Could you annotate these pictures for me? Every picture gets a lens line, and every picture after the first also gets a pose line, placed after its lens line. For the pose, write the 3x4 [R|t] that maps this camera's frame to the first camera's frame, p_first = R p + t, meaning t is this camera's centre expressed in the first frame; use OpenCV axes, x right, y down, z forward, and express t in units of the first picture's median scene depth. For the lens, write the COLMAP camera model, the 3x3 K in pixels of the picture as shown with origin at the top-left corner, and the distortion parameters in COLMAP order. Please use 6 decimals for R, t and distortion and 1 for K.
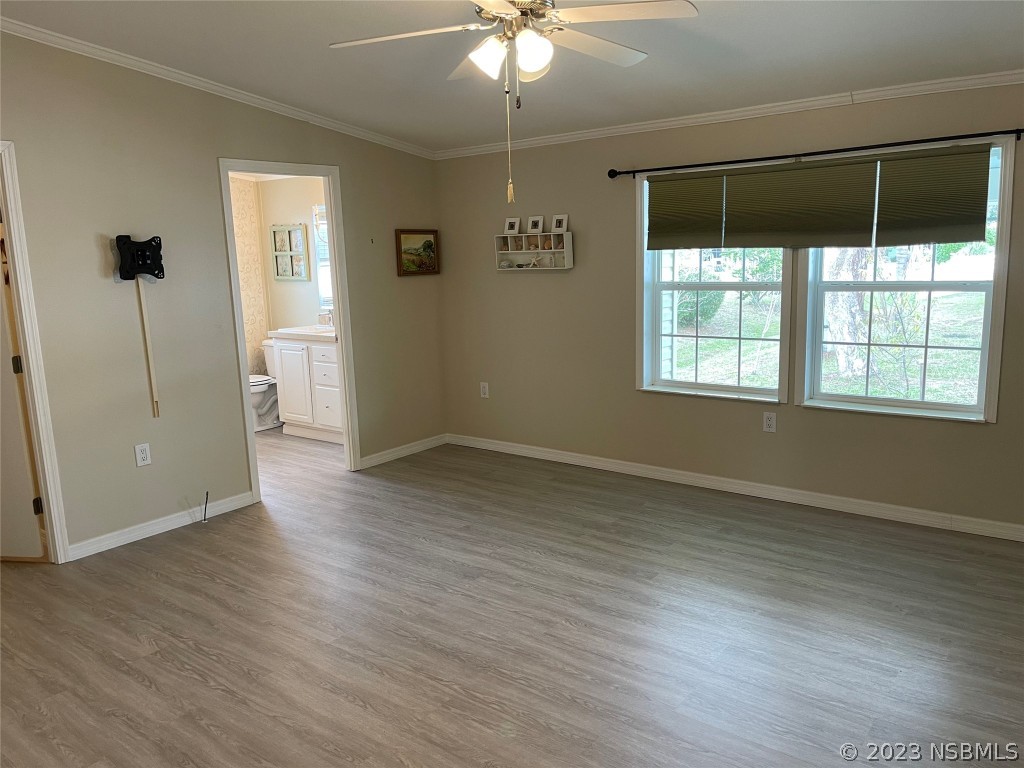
lens RADIAL K [[772.8, 0, 510.8], [0, 772.8, 389.1], [0, 0, 1]] dist [0.066465, -0.082879]
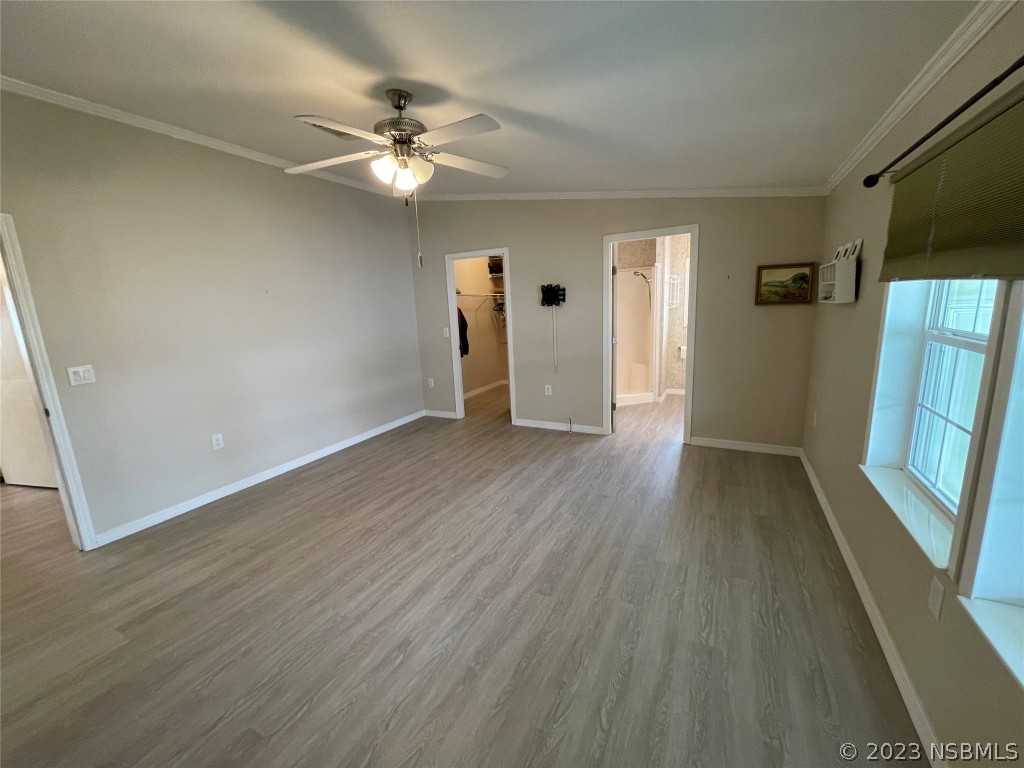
lens RADIAL K [[411.6, 0, 513.0], [0, 411.6, 384.5], [0, 0, 1]] dist [-0.002519, 0.000191]
pose [[0.180059, 0.216048, -0.959636, 0.411497], [-0.134876, 0.971790, 0.193477, -0.095114], [0.974365, 0.094595, 0.204119, 0.495034]]
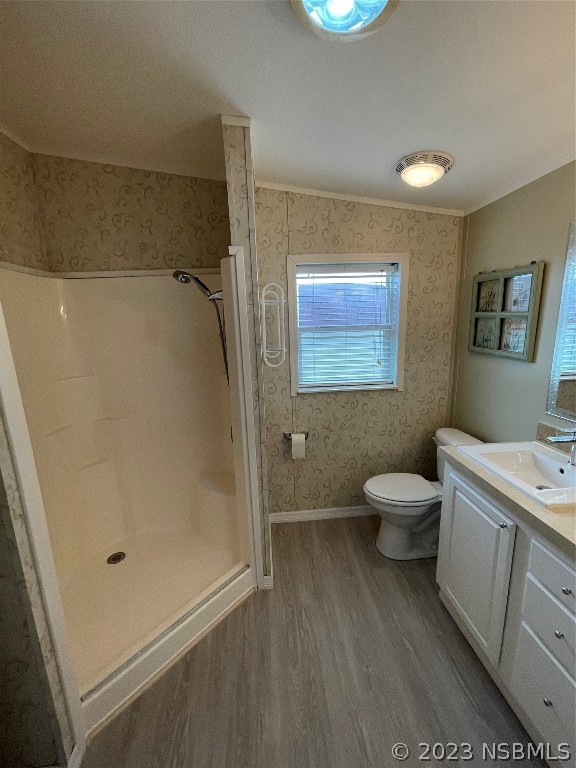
lens RADIAL K [[308.7, 0, 289.5], [0, 308.7, 379.0], [0, 0, 1]] dist [-0.002519, 0.000191]
pose [[0.676004, 0.148421, -0.721796, -0.251649], [-0.120849, 0.988574, 0.090096, -0.147904], [0.726921, 0.026323, 0.686216, 0.837886]]
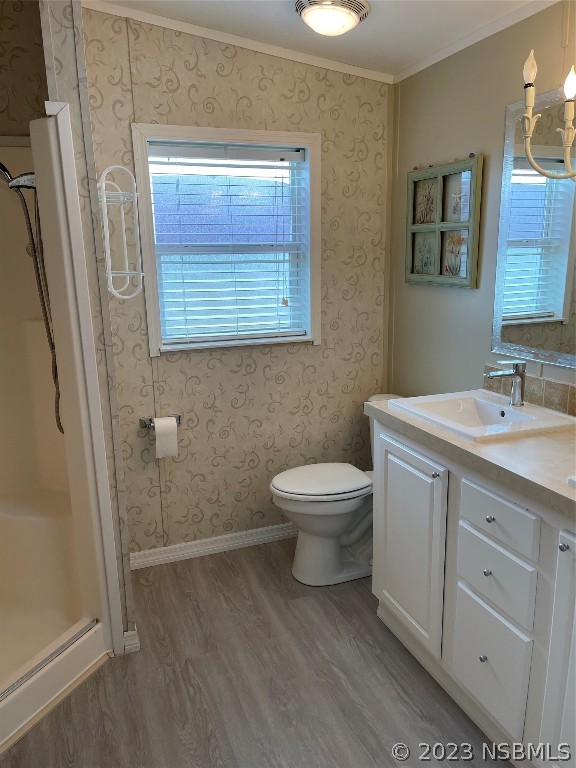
lens RADIAL K [[579.6, 0, 288.8], [0, 579.6, 386.1], [0, 0, 1]] dist [0.066465, -0.082879]
pose [[0.854169, 0.127345, -0.504161, -0.205585], [-0.097167, 0.991560, 0.085833, -0.119677], [0.510837, -0.024328, 0.859334, 0.774132]]
